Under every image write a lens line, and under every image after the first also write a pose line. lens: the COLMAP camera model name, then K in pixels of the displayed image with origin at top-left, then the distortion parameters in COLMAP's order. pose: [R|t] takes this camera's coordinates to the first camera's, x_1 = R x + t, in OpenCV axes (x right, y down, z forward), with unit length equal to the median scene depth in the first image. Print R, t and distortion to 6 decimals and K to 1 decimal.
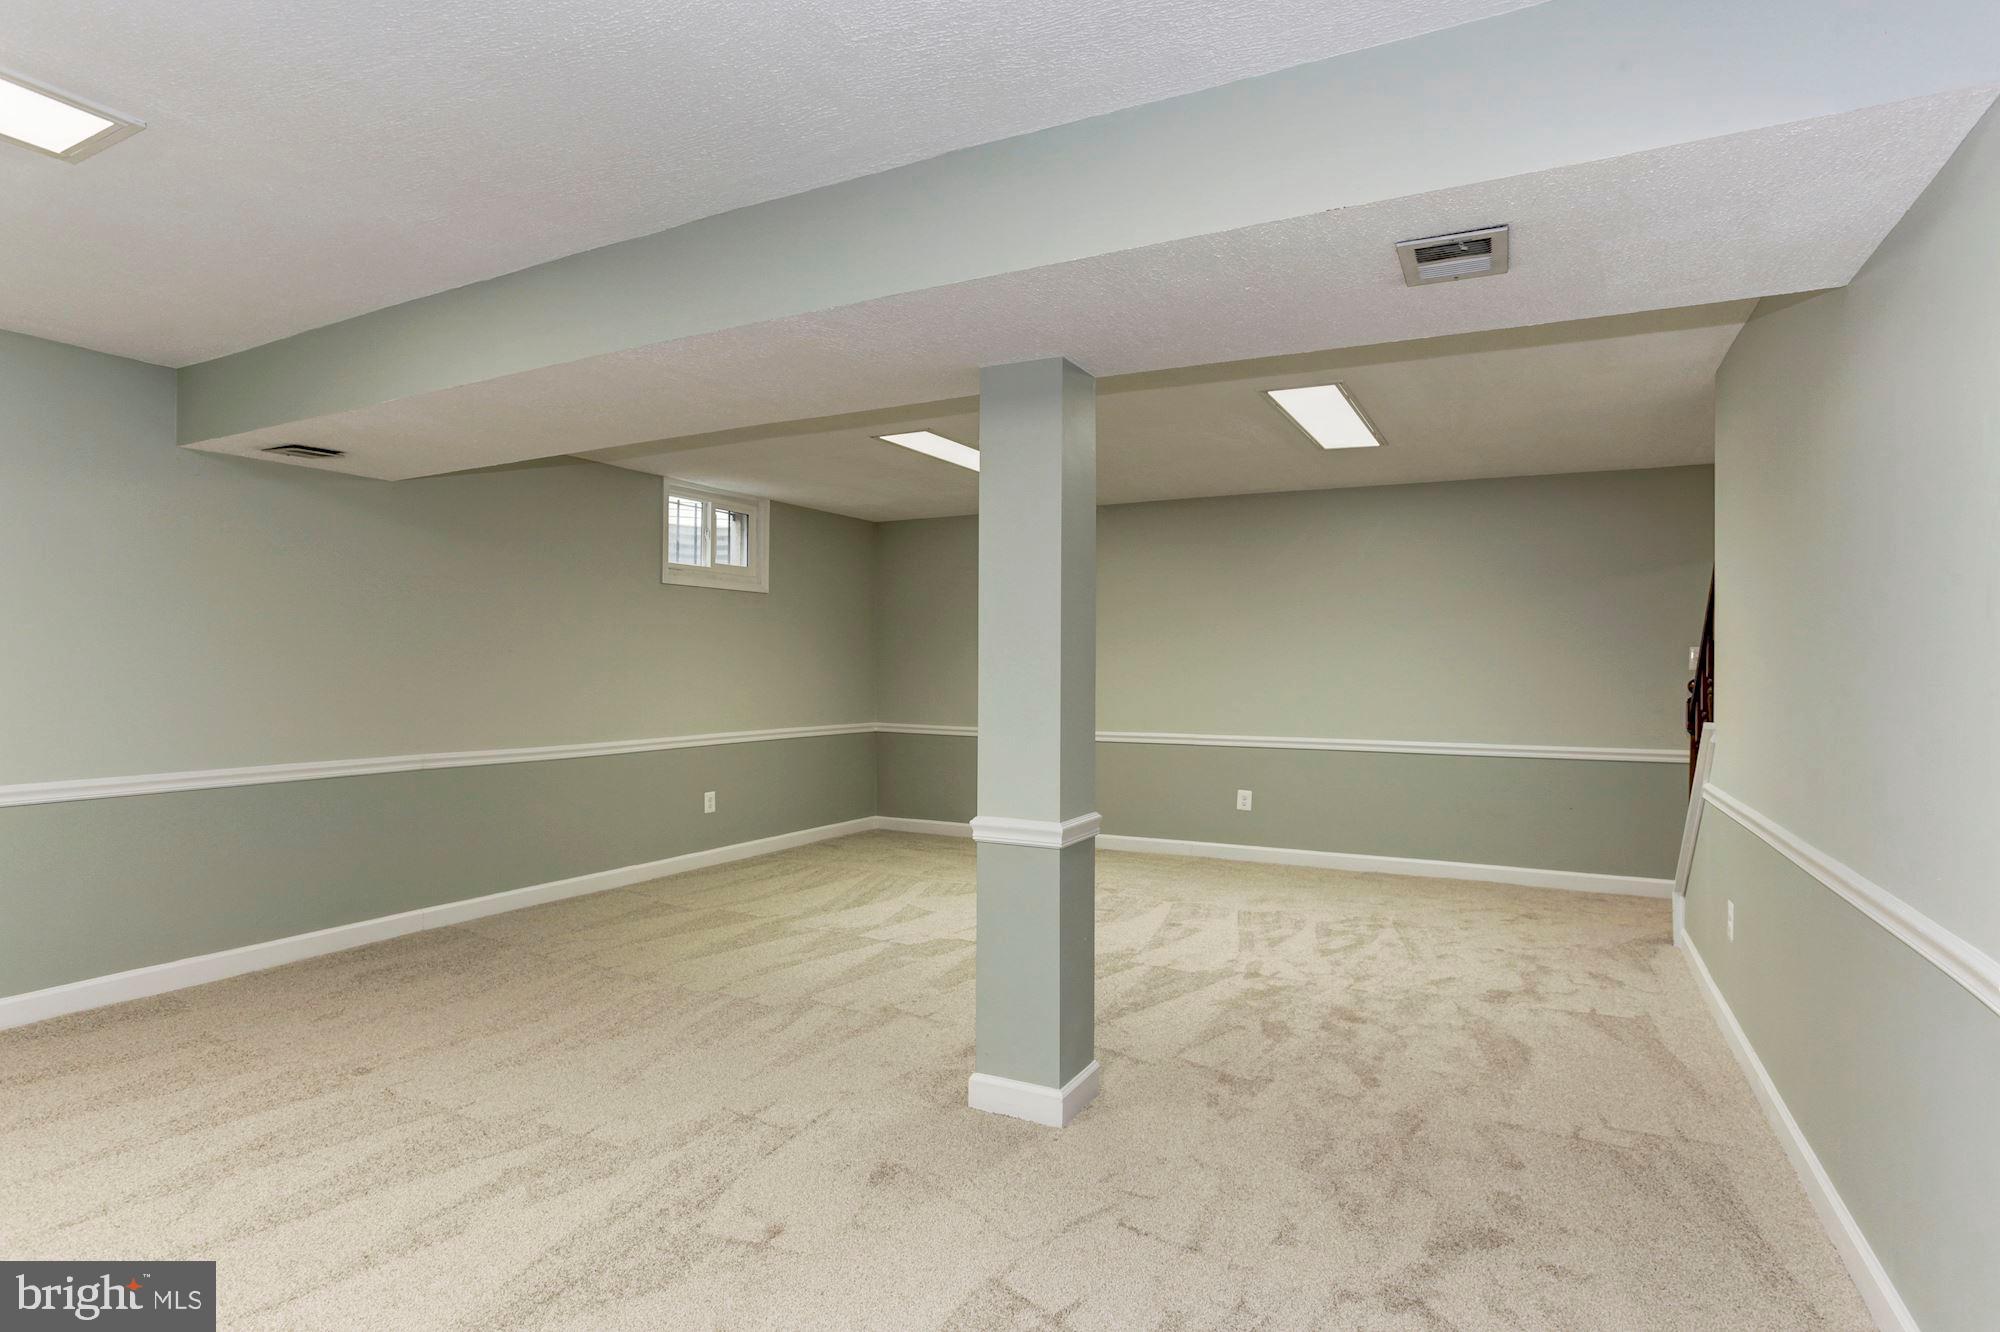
lens RADIAL K [[1019.8, 0, 996.7], [0, 1019.8, 665.5], [0, 0, 1]] dist [-0.011884, 0.001921]
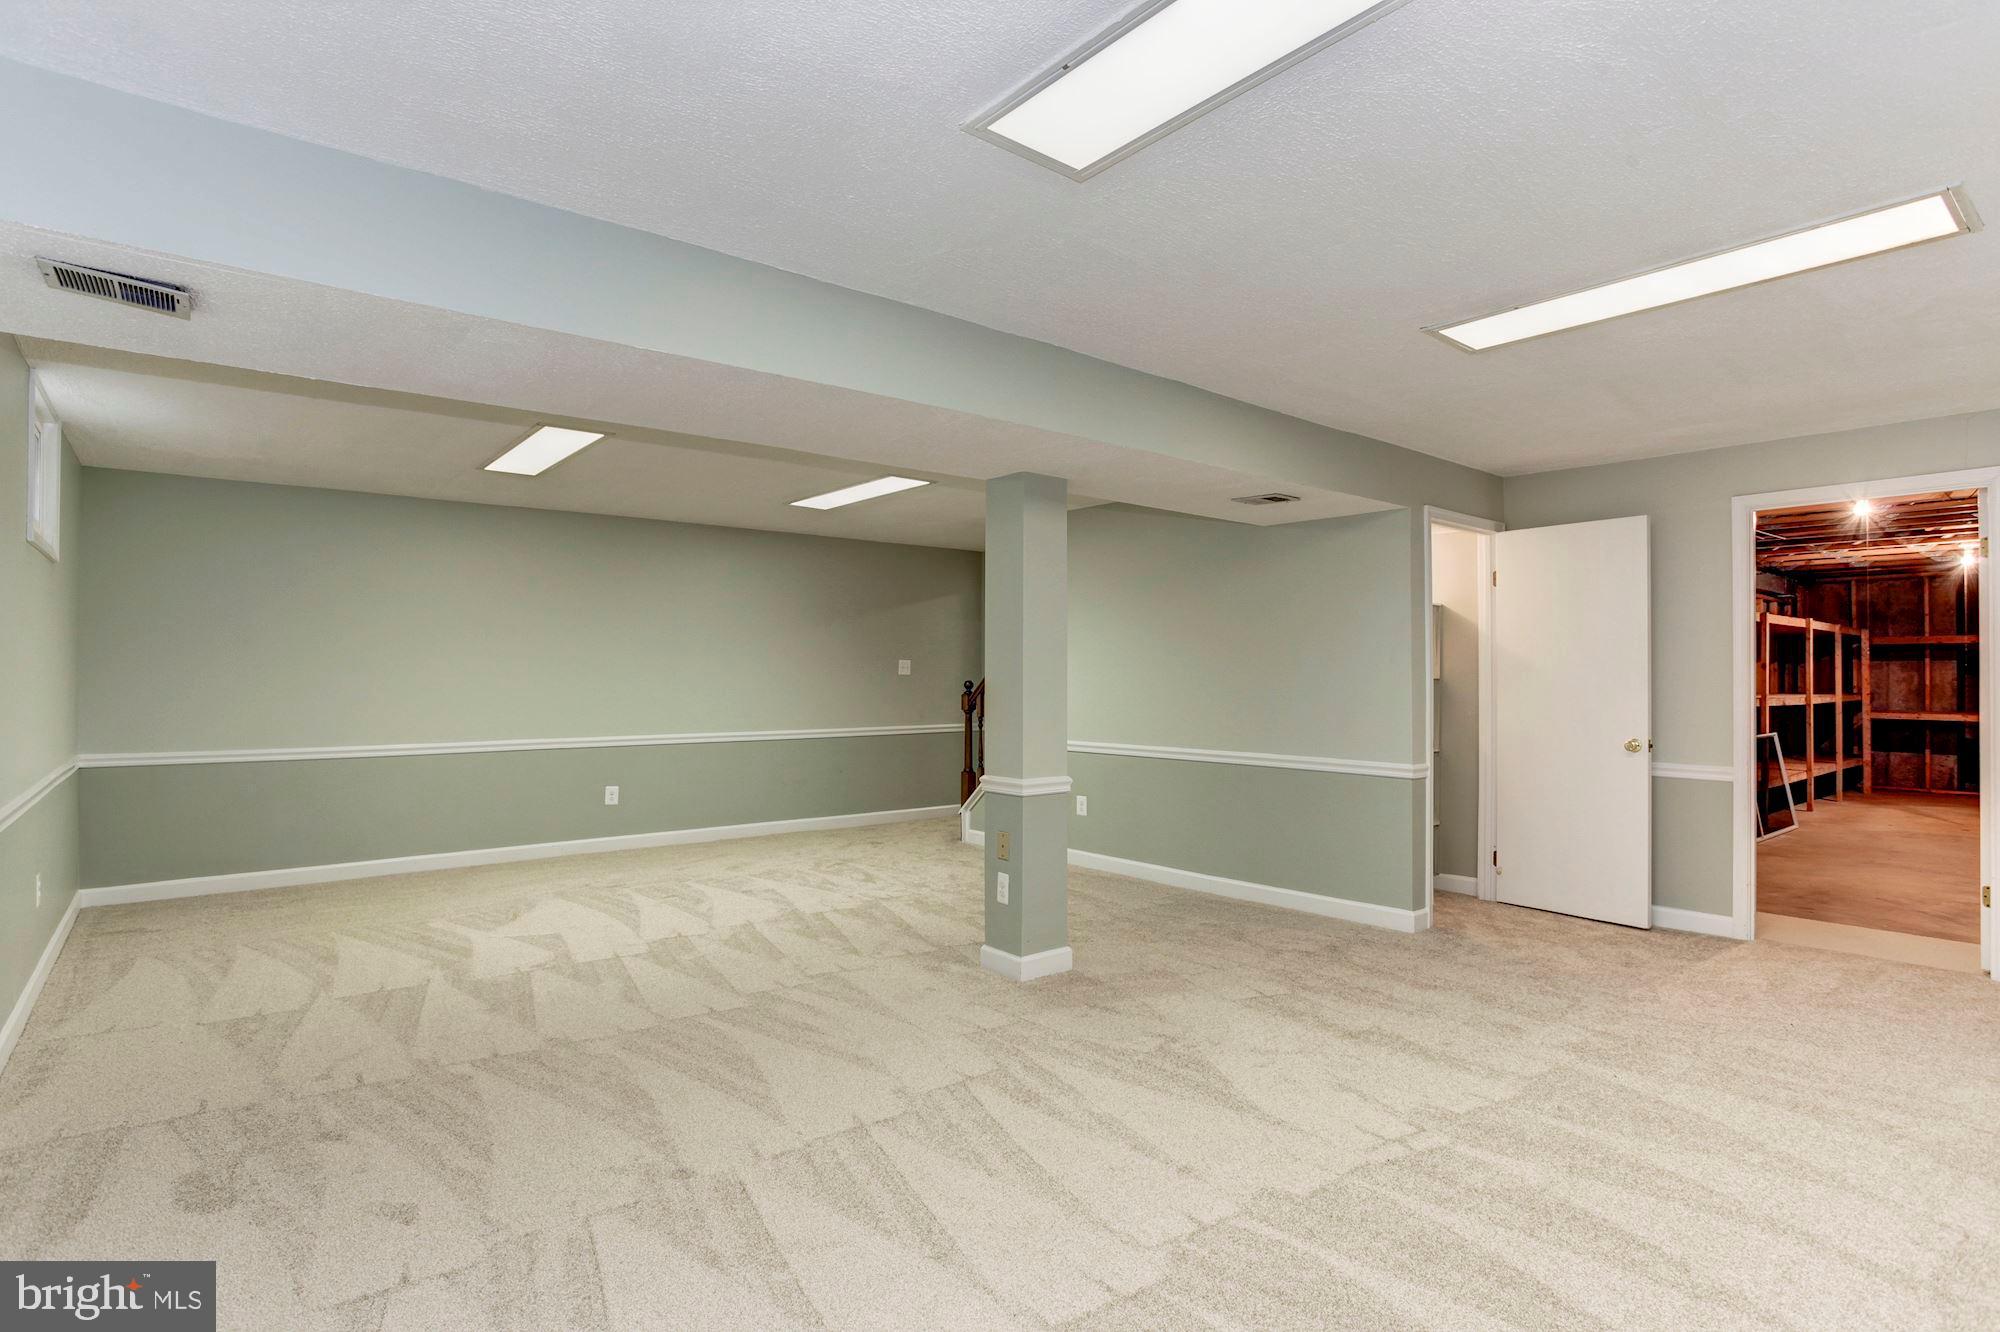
lens RADIAL K [[1019.8, 0, 996.9], [0, 1019.8, 671.4], [0, 0, 1]] dist [-0.011884, 0.001921]
pose [[0.357954, 0.009203, 0.933694, -1.065443], [-0.005319, 0.999955, -0.007816, 0.013533], [-0.933724, -0.002168, 0.357987, 0.413365]]
